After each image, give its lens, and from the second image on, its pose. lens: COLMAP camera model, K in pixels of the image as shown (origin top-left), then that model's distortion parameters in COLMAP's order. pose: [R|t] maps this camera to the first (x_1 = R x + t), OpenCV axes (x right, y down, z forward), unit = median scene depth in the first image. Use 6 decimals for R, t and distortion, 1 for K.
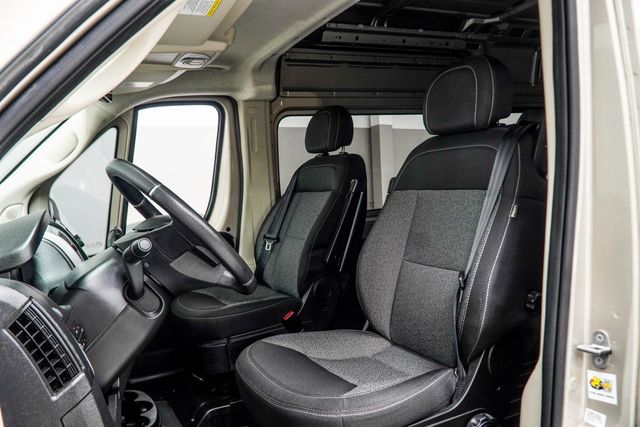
lens RADIAL K [[514.4, 0, 319.3], [0, 514.4, 214.4], [0, 0, 1]] dist [-0.005870, 0.000432]
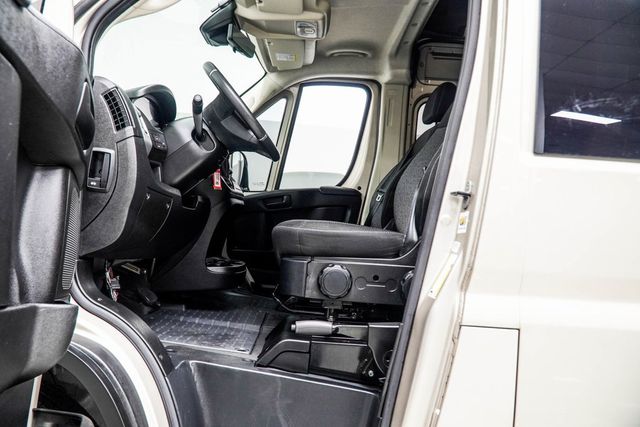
lens RADIAL K [[514.4, 0, 320.7], [0, 514.4, 212.8], [0, 0, 1]] dist [-0.005870, 0.000432]
pose [[0.885376, 0.125515, -0.447610, 0.316215], [-0.161527, 0.985929, -0.043036, 0.165426], [0.435910, 0.110404, 0.893193, -0.125543]]
